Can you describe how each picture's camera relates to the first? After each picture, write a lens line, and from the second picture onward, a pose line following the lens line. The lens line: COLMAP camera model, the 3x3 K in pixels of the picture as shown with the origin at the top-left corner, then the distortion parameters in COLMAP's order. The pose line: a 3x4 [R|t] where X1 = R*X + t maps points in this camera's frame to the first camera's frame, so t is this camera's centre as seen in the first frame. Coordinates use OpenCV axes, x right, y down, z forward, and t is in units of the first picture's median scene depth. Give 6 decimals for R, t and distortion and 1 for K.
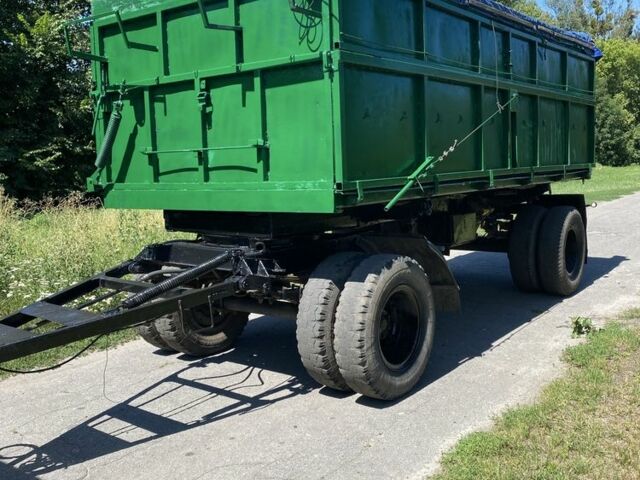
lens RADIAL K [[657.4, 0, 320.0], [0, 657.4, 240.0], [0, 0, 1]] dist [0.008986, 0.012936]
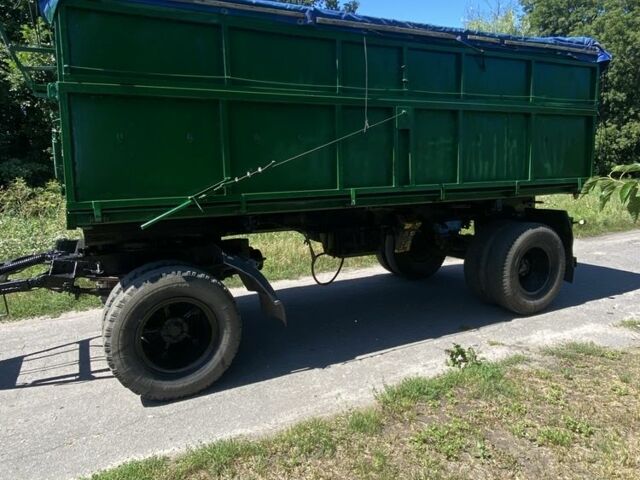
lens RADIAL K [[460.7, 0, 320.0], [0, 460.7, 240.0], [0, 0, 1]] dist [0.042006, -0.074837]
pose [[0.902601, 0.079623, -0.423051, 0.625437], [-0.057665, 0.996252, 0.064473, -0.084554], [0.426599, -0.033798, 0.903809, 0.406000]]
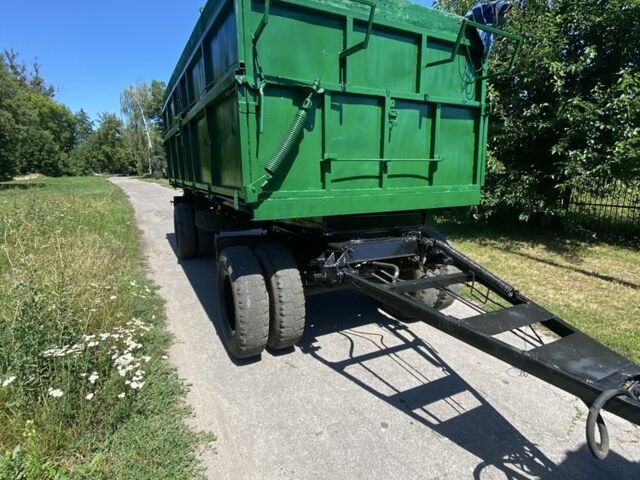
lens RADIAL K [[348.7, 0, 320.0], [0, 348.7, 240.0], [0, 0, 1]] dist [-0.001461, -0.001750]
pose [[0.426838, -0.158609, 0.890311, -0.798286], [0.088176, 0.987108, 0.133579, -0.090074], [-0.900019, 0.021487, 0.435320, 0.833251]]
